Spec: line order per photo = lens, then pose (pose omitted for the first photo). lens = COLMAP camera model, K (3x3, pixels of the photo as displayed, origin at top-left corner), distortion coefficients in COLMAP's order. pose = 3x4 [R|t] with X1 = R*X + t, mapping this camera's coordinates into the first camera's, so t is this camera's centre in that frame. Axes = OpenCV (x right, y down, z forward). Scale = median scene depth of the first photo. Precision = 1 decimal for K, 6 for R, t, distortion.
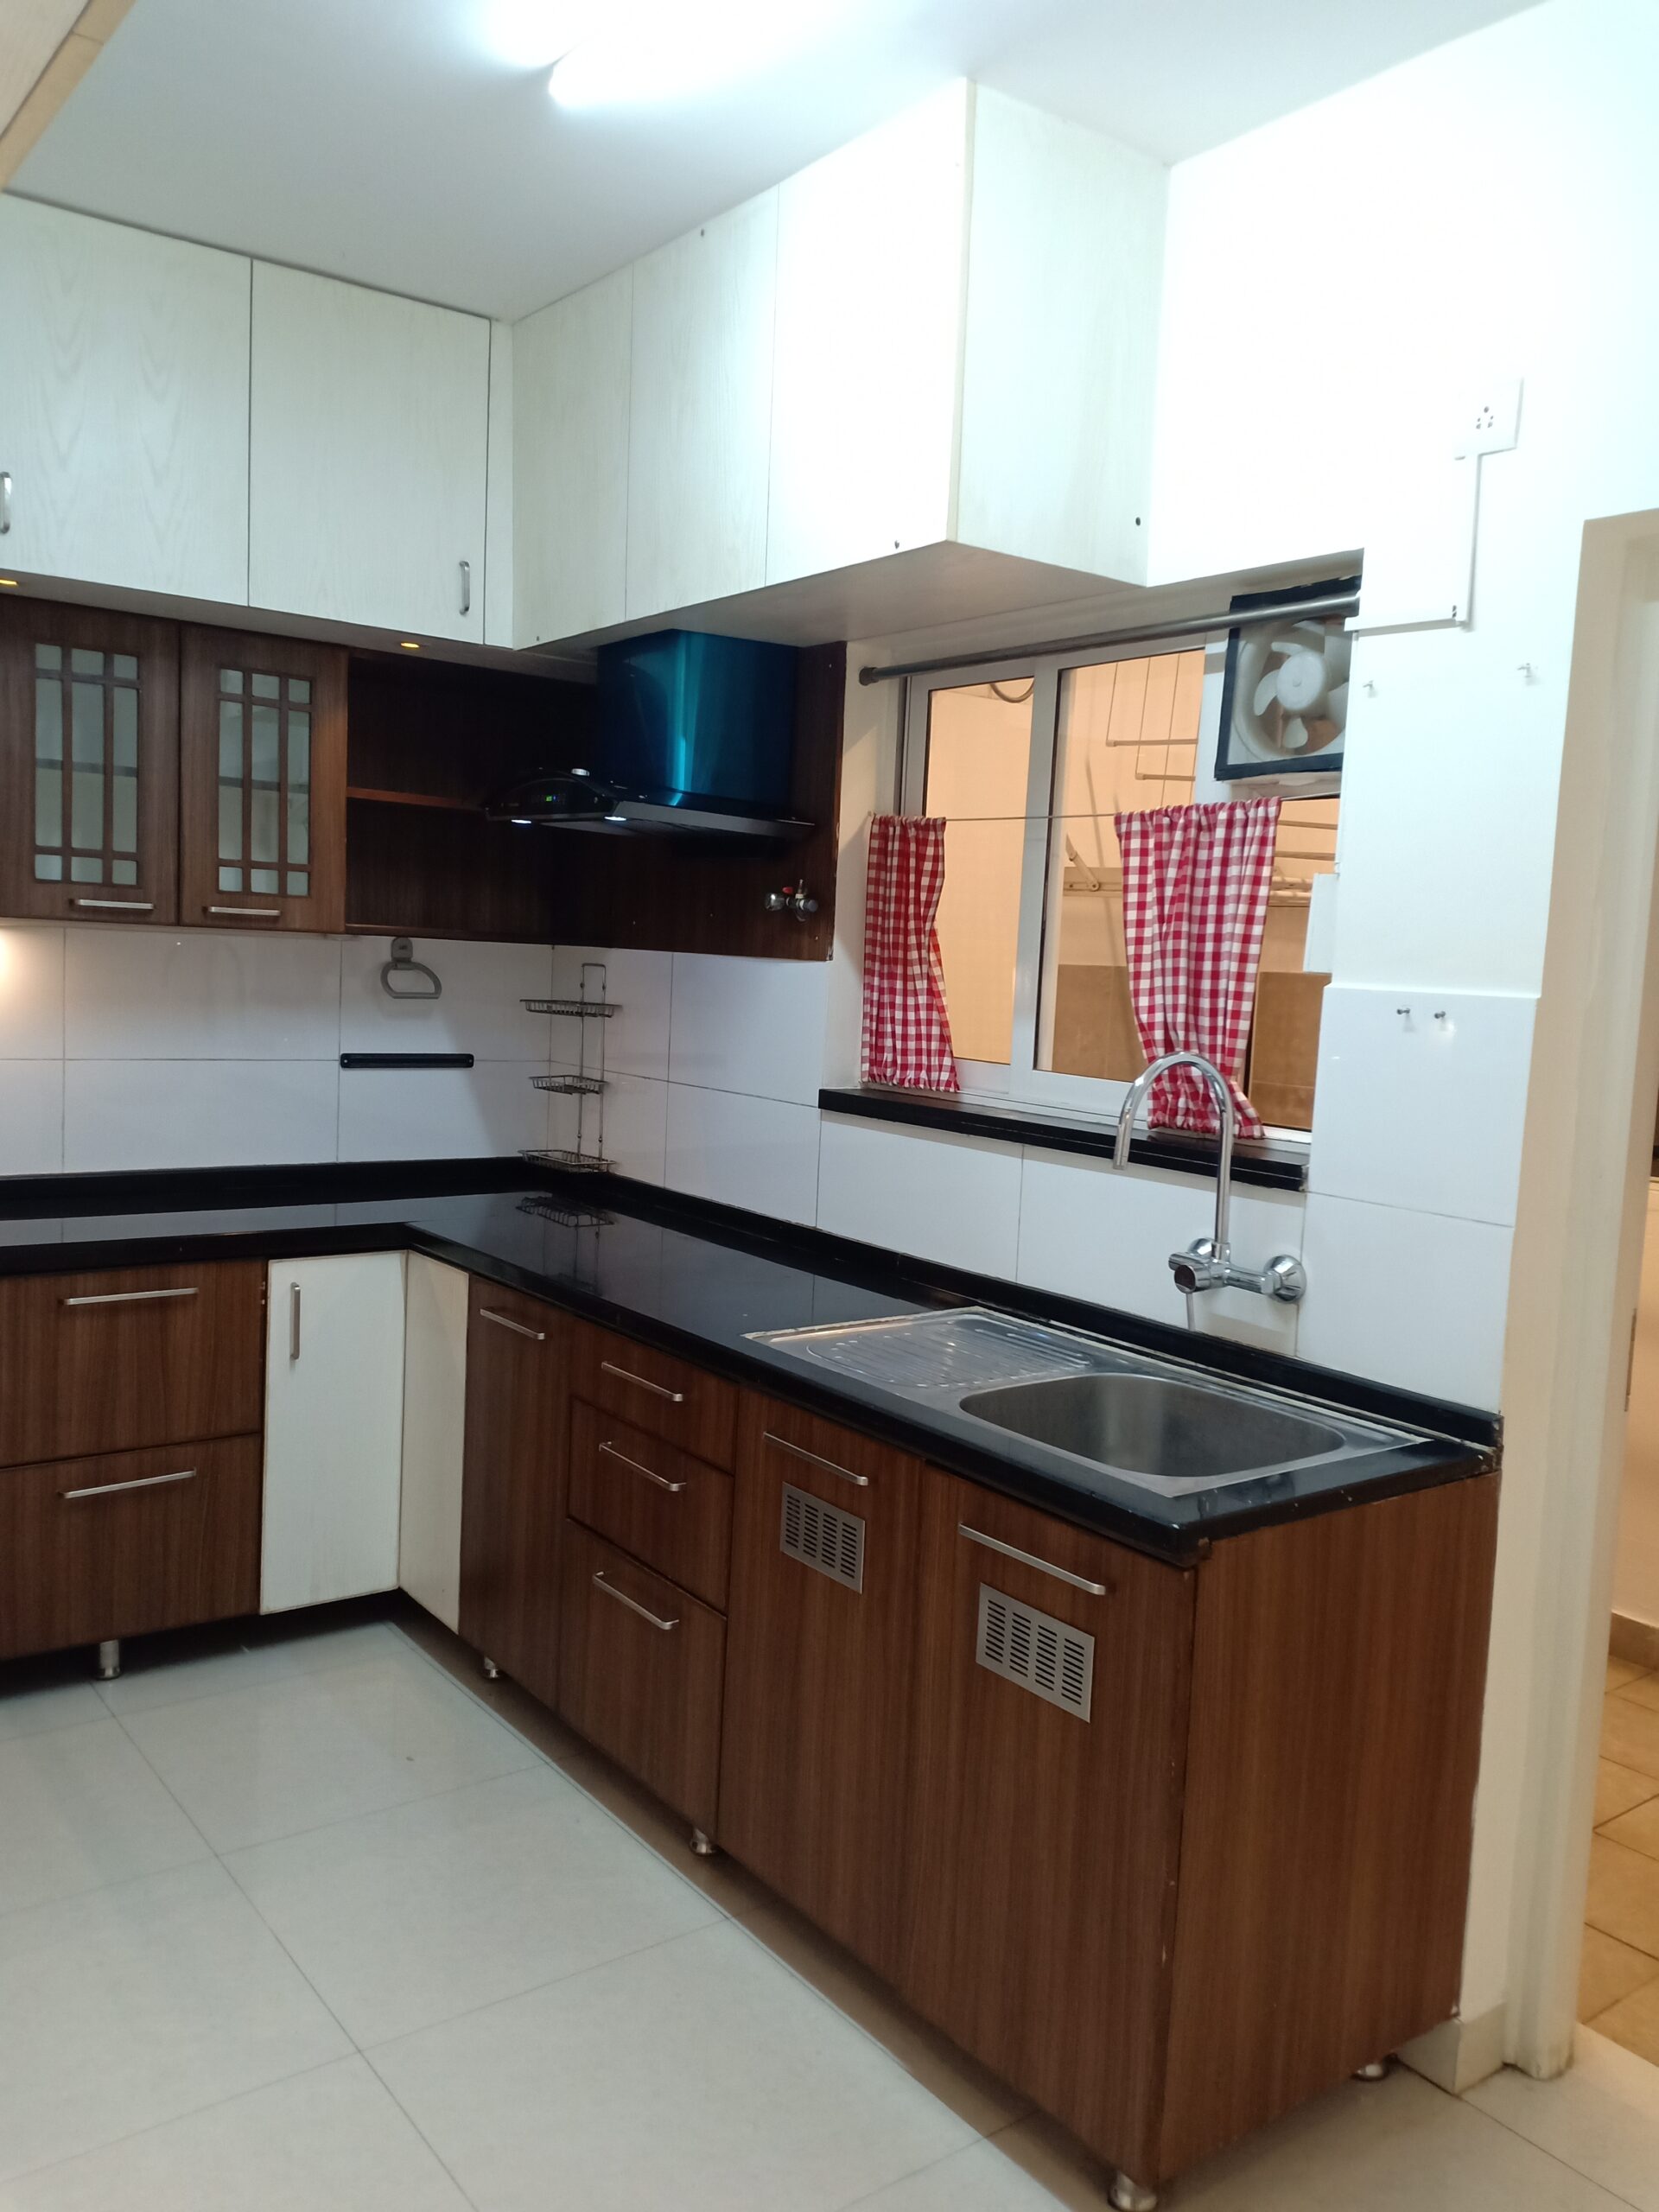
lens RADIAL K [[1718.2, 0, 829.5], [0, 1718.2, 1106.0], [0, 0, 1]] dist [0.187574, -0.363952]
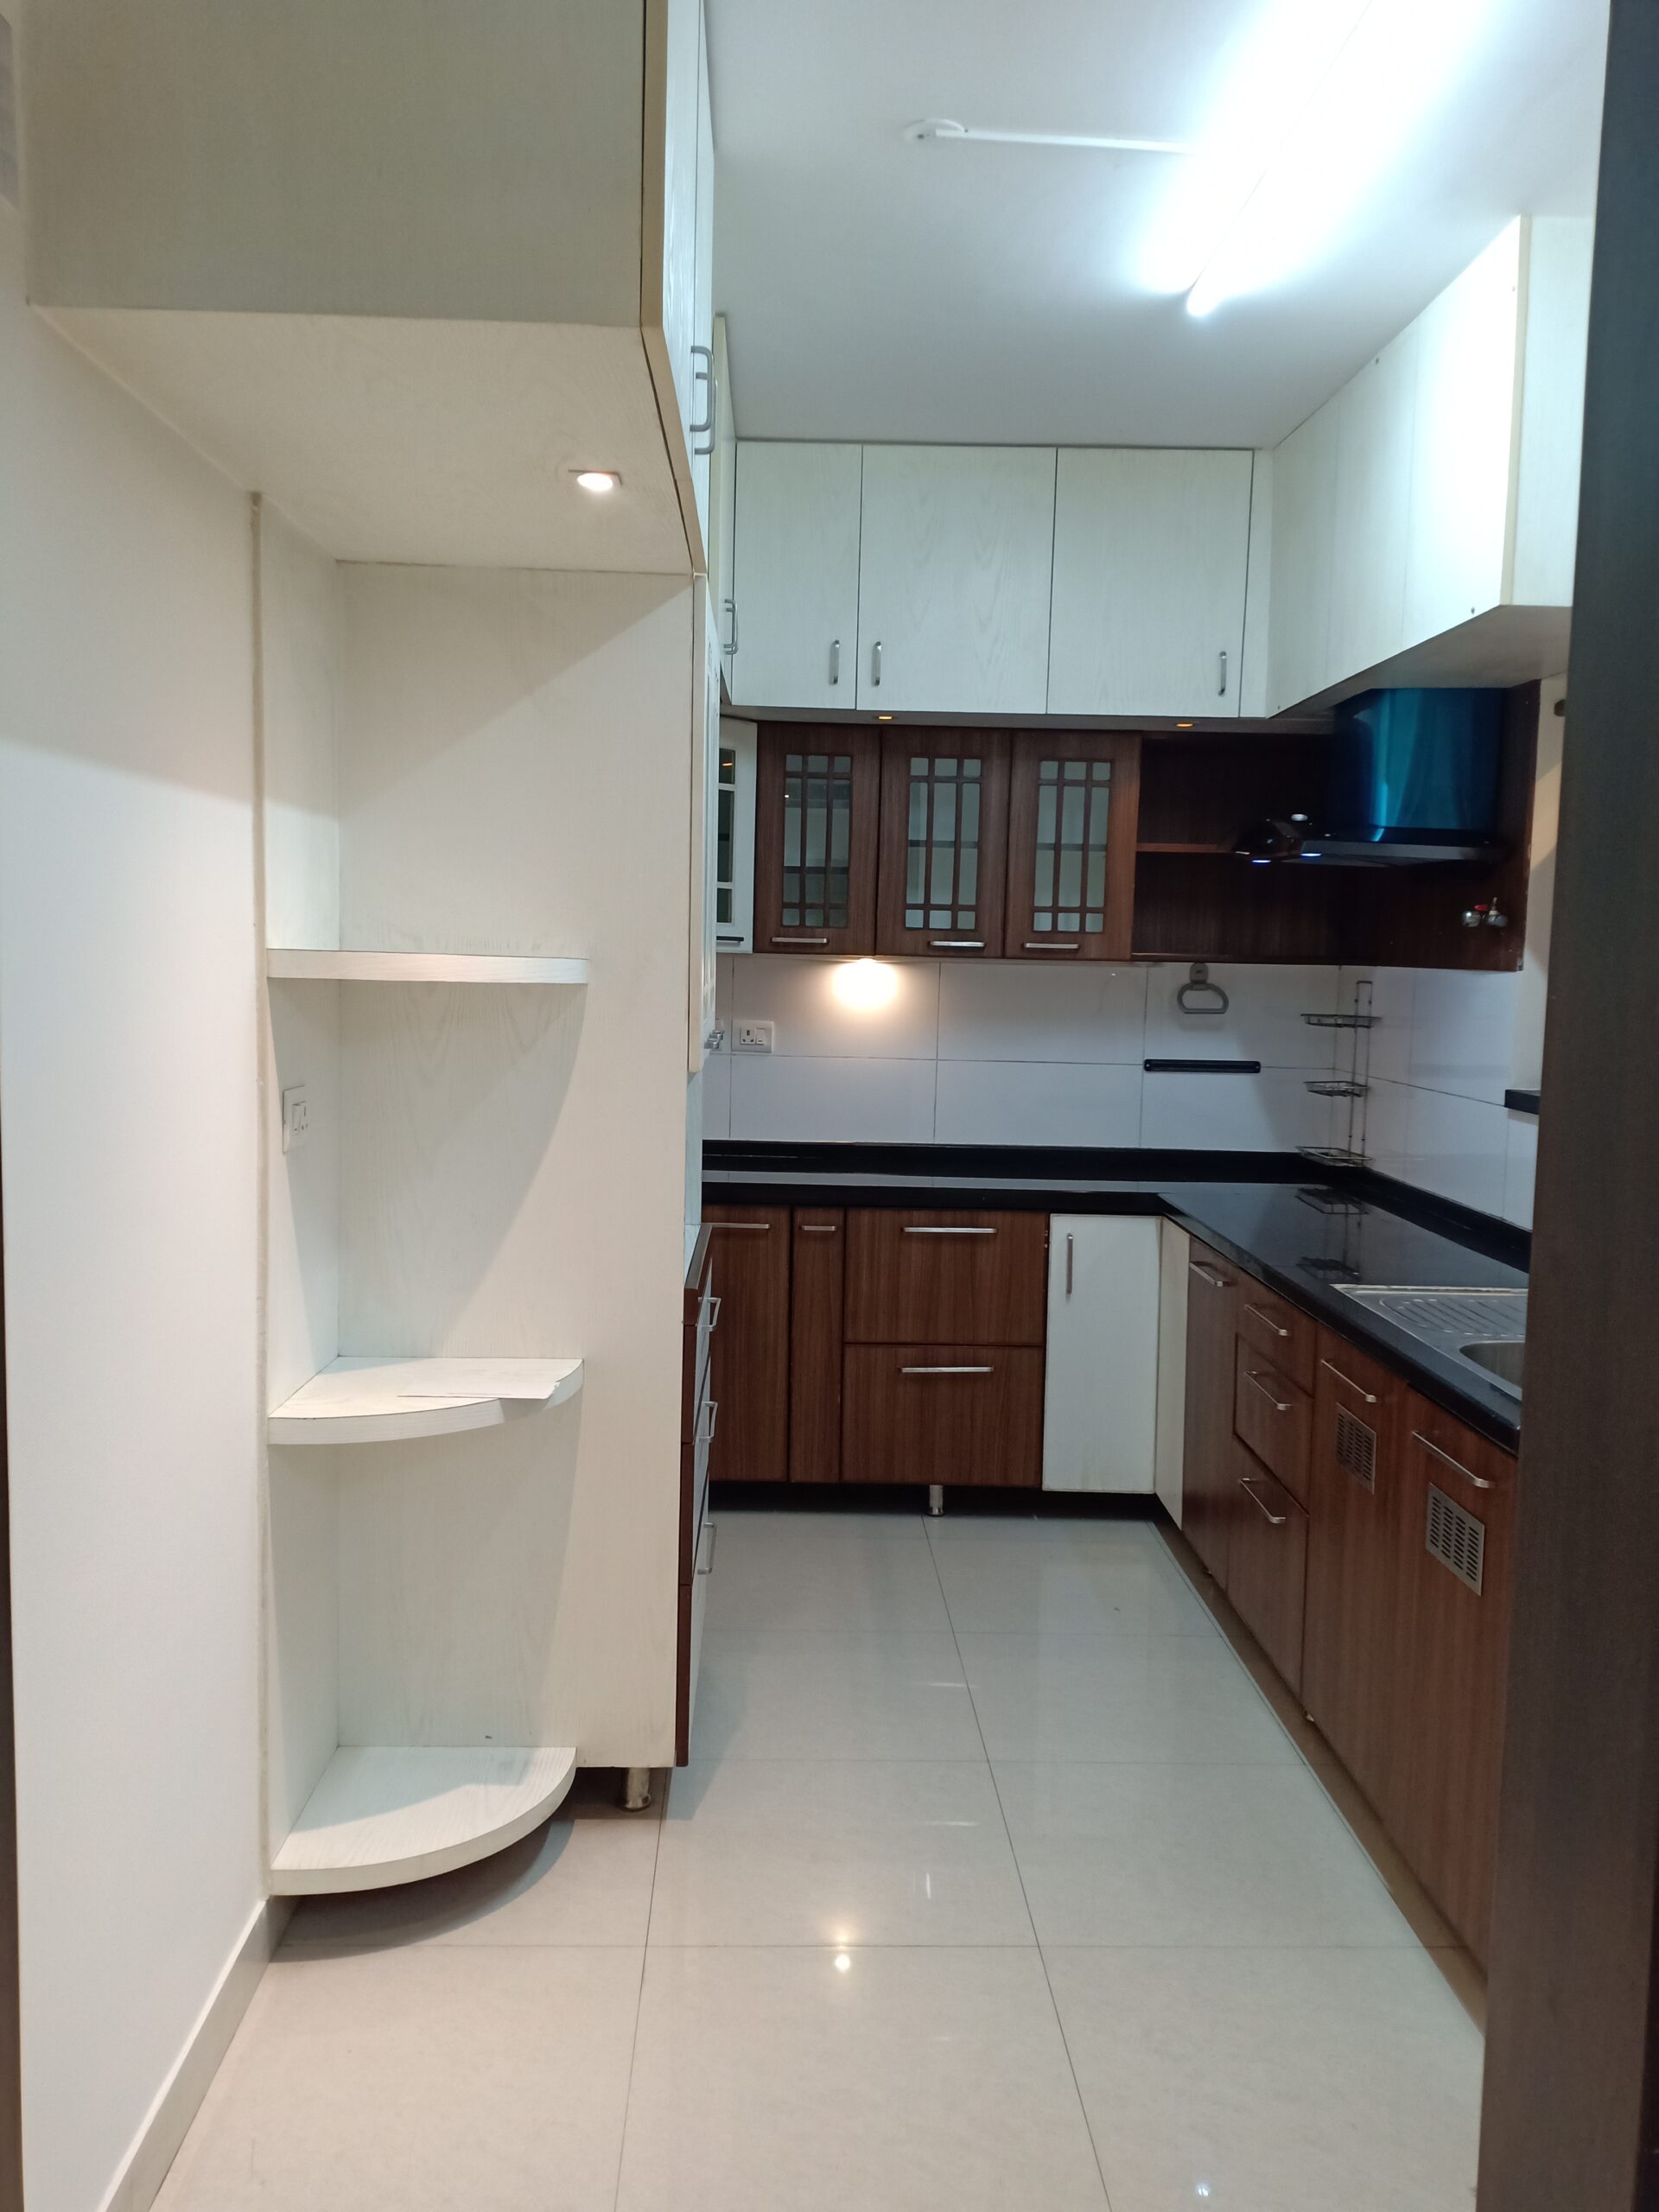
lens RADIAL K [[1718.2, 0, 829.5], [0, 1718.2, 1106.0], [0, 0, 1]] dist [0.187574, -0.363952]
pose [[0.821679, 0.025896, -0.569362, 0.268836], [-0.038449, 0.999210, -0.010041, 0.027416], [0.568652, 0.030142, 0.822026, -0.146537]]
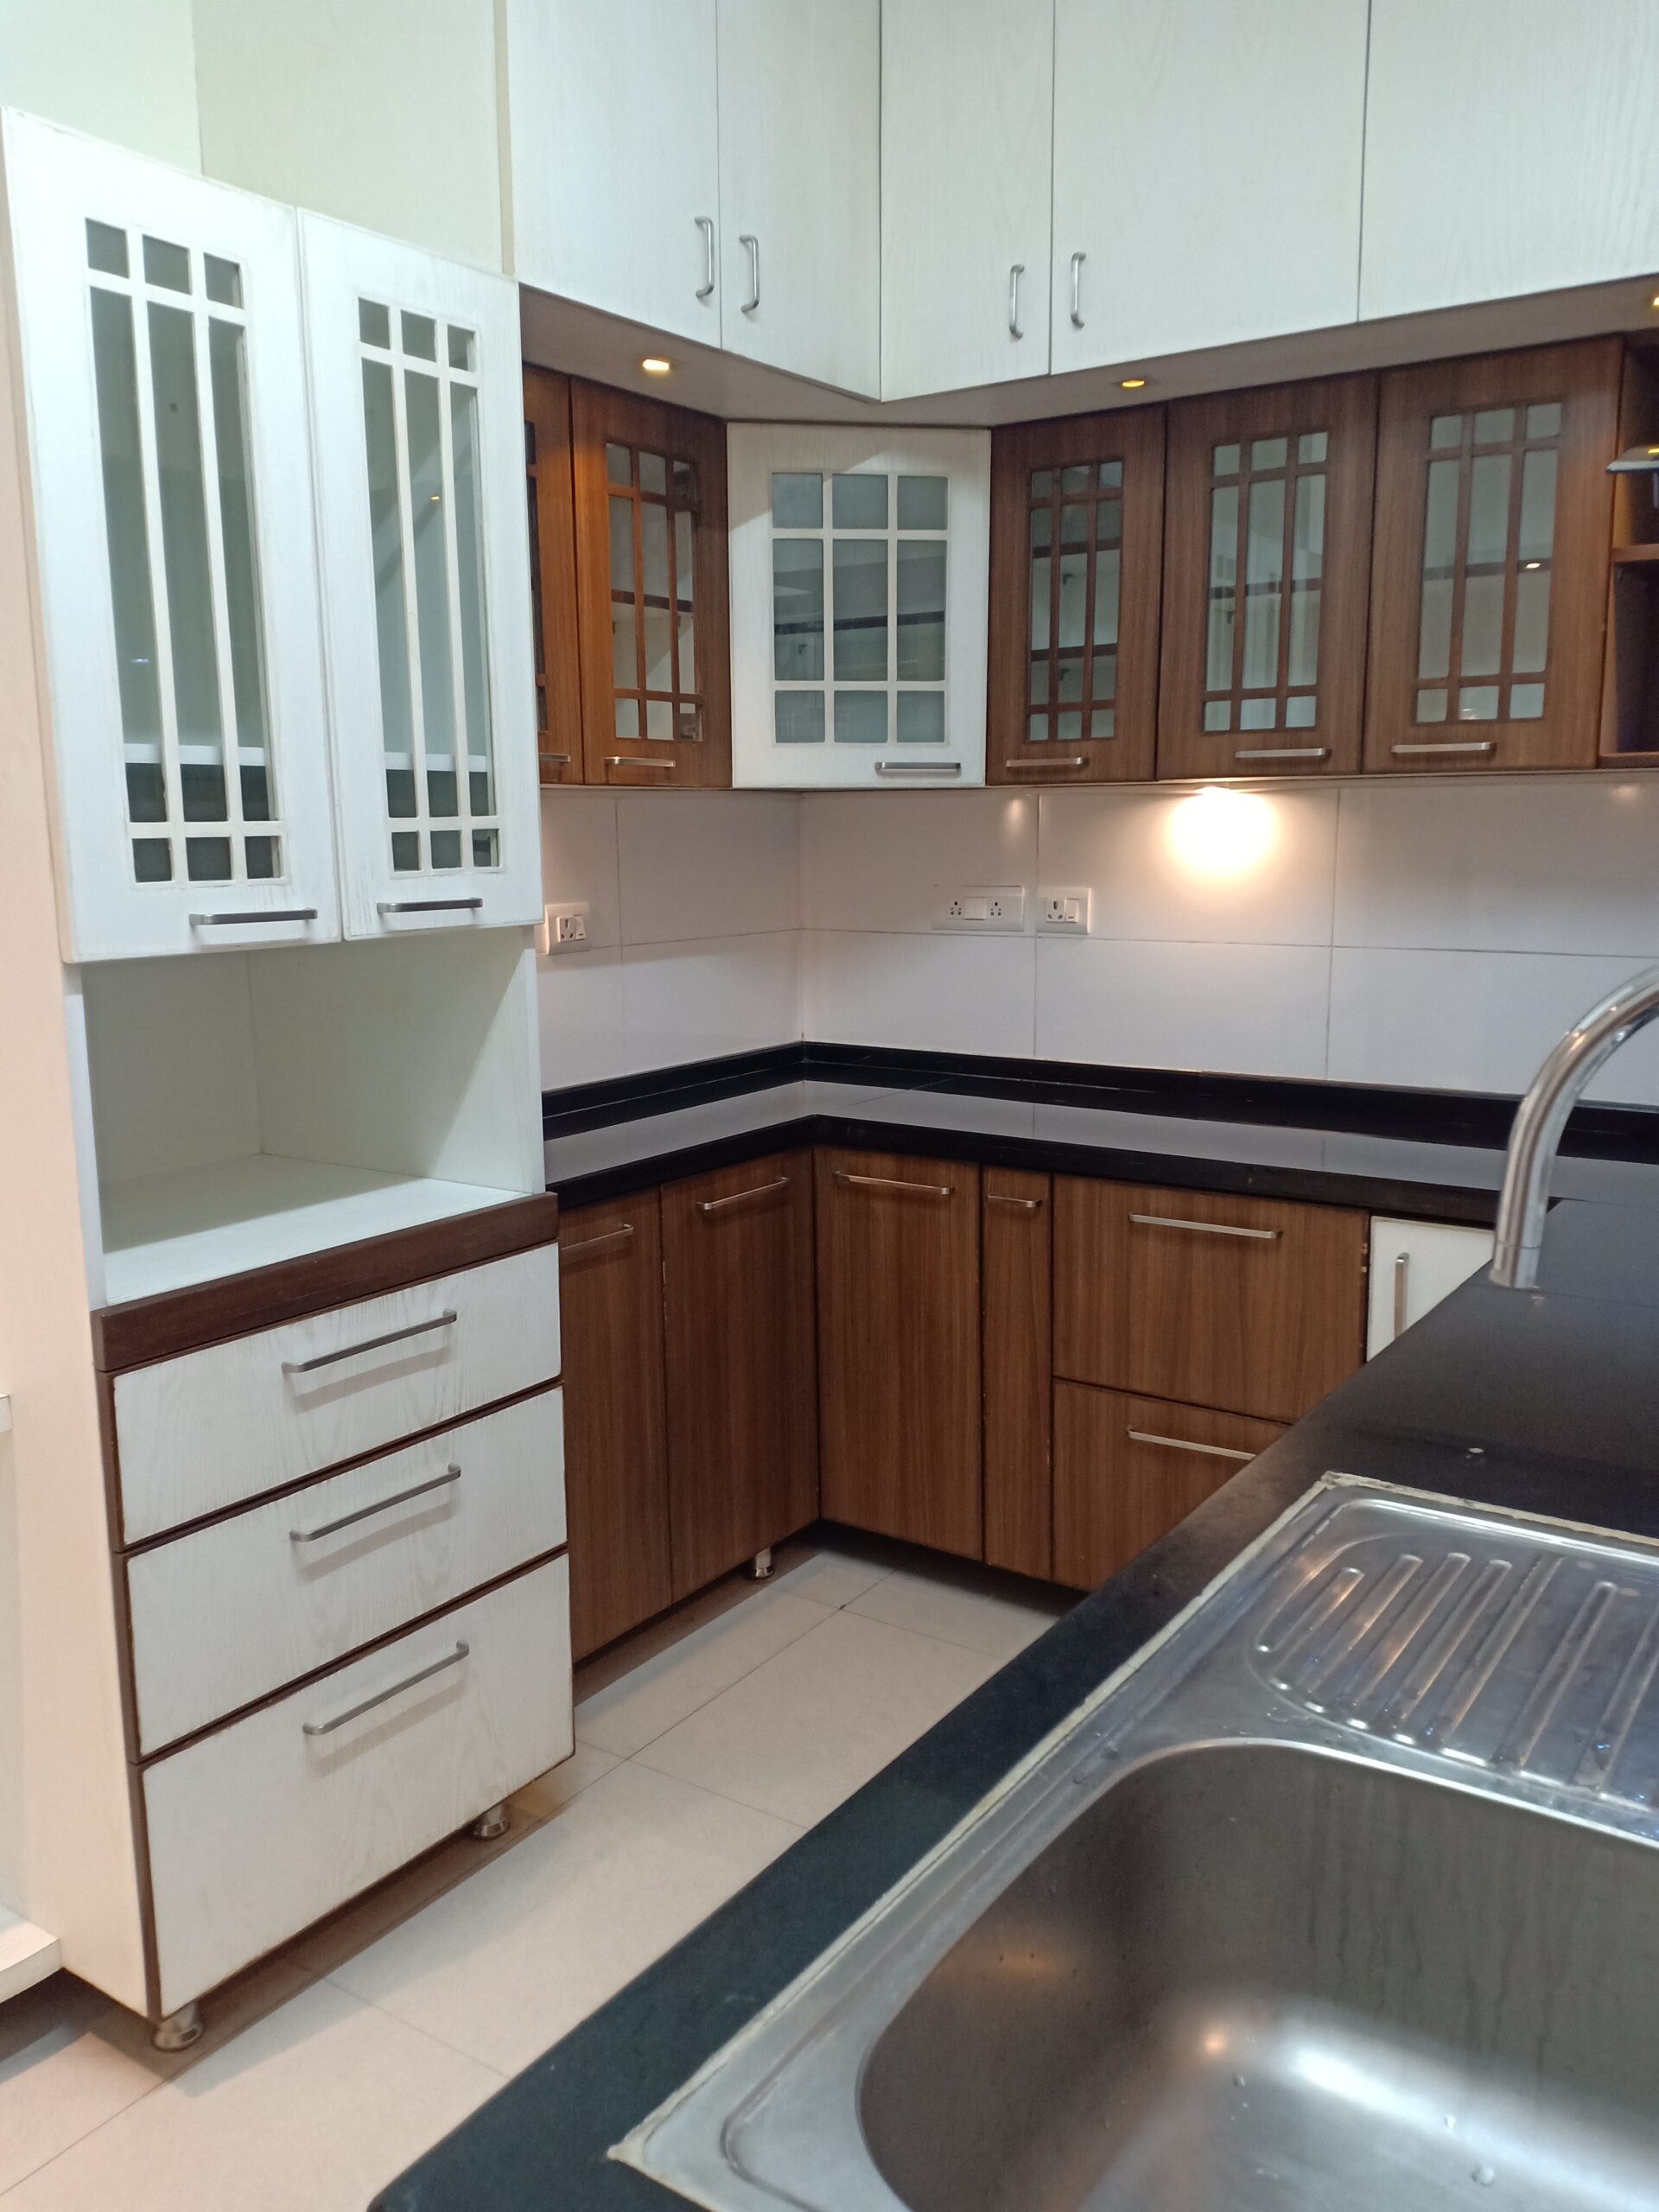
lens RADIAL K [[1762.0, 0, 829.5], [0, 1762.0, 1106.0], [0, 0, 1]] dist [0.199747, -0.393004]
pose [[0.326150, 0.105700, -0.939390, 0.319722], [-0.063018, 0.993950, 0.089960, -0.013119], [0.943215, 0.029858, 0.330837, 0.520633]]
